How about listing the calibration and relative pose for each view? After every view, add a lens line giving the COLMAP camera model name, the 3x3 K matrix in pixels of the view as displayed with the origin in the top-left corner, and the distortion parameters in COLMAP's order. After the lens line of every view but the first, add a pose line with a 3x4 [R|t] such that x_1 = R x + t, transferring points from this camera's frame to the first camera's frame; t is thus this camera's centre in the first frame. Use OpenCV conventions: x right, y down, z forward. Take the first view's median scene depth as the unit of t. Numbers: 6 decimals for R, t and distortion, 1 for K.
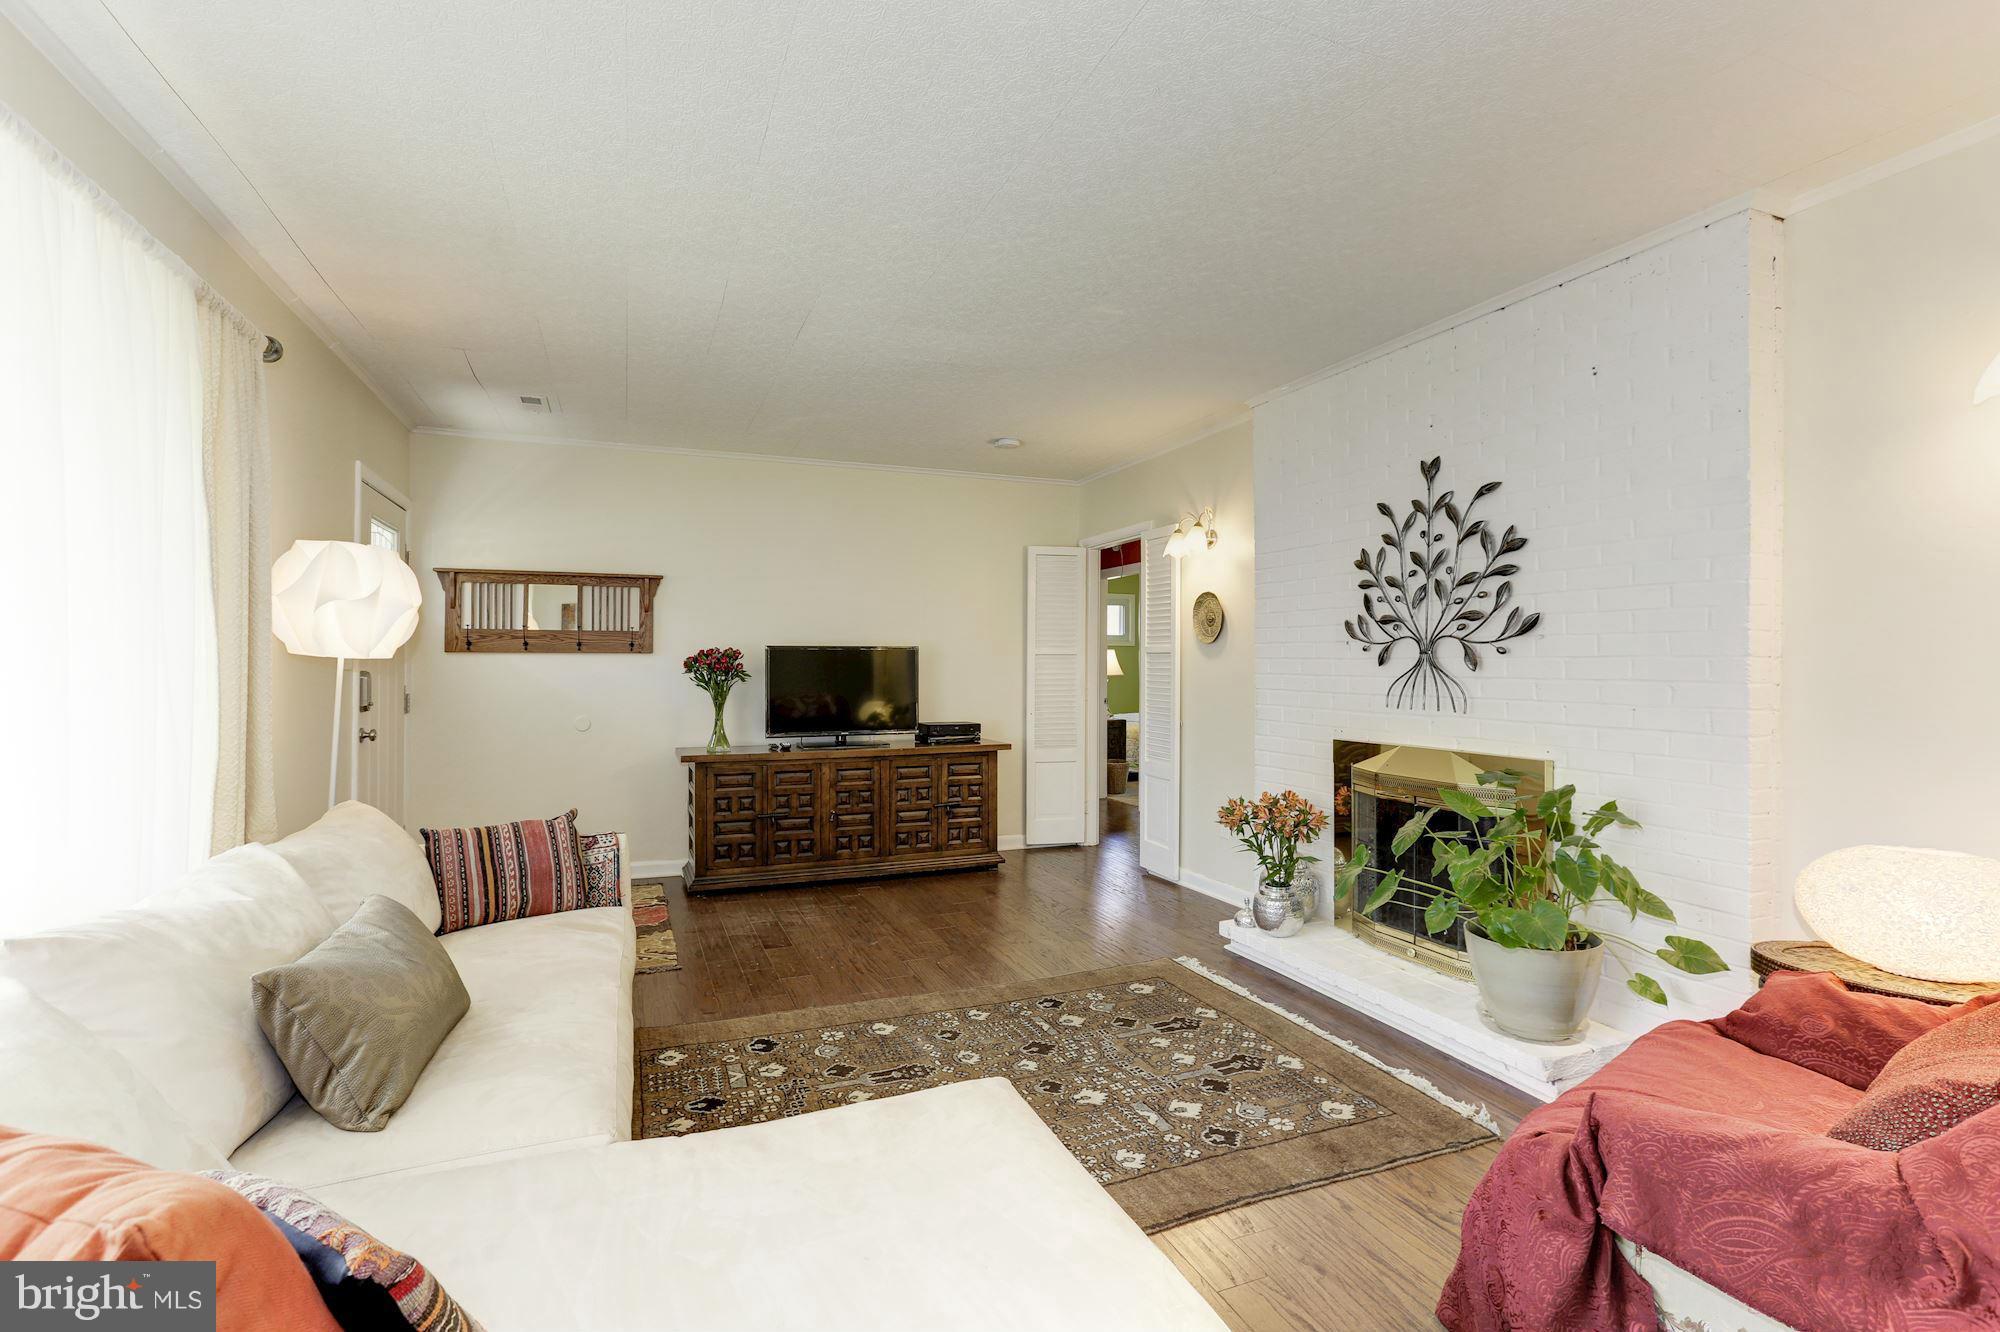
lens RADIAL K [[917.7, 0, 1009.5], [0, 917.7, 670.3], [0, 0, 1]] dist [-0.037364, 0.013720]
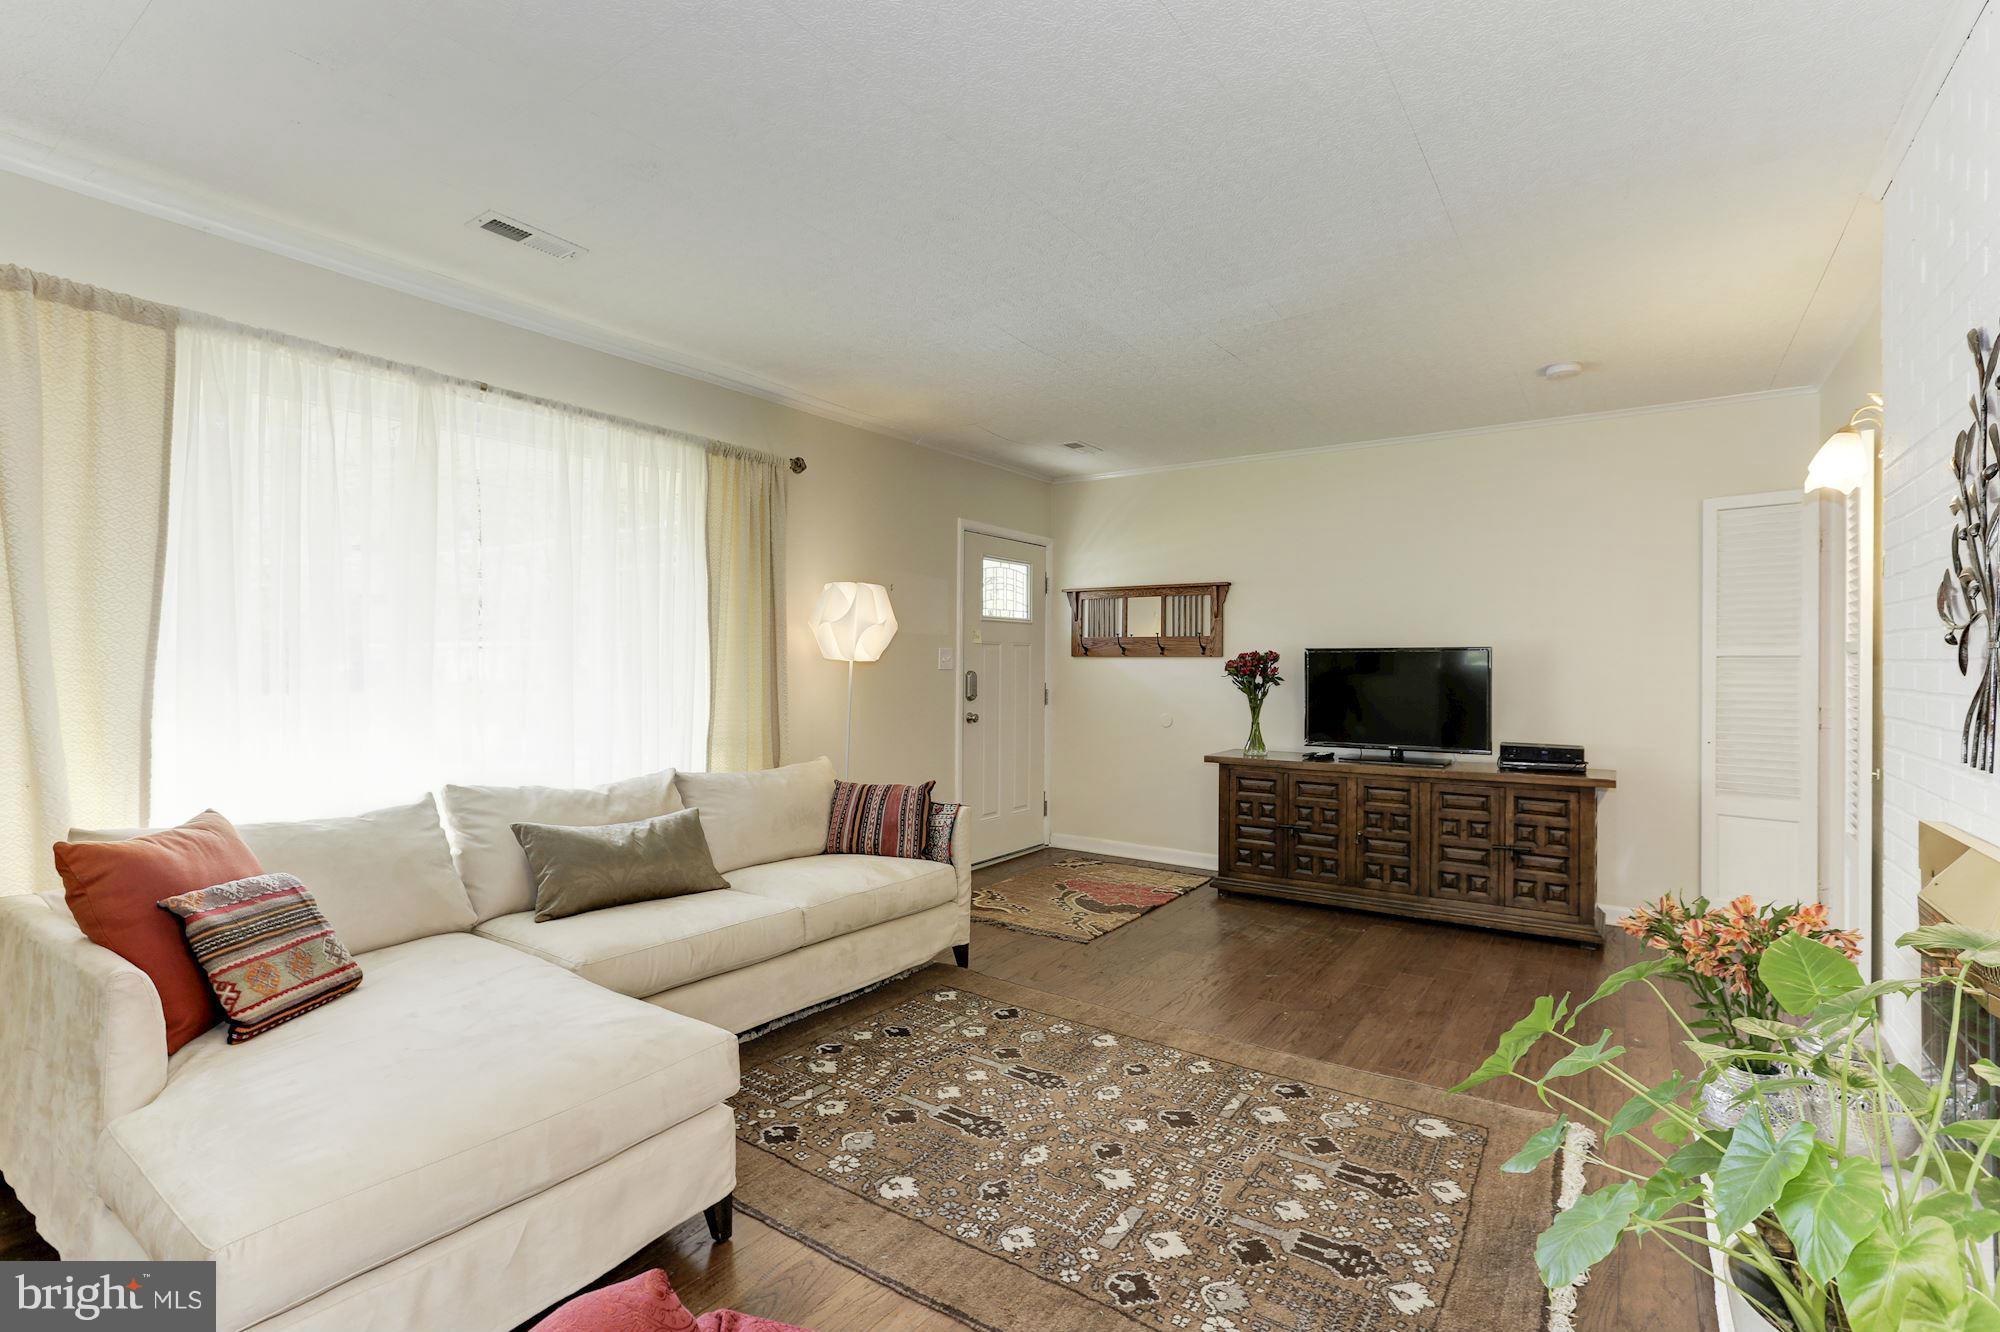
lens RADIAL K [[917.7, 0, 994.7], [0, 917.7, 667.1], [0, 0, 1]] dist [-0.037364, 0.013720]
pose [[0.530116, 0.003080, -0.847920, 0.561229], [-0.010503, 0.999941, -0.002934, -0.001810], [0.847860, 0.010461, 0.530117, 0.343097]]
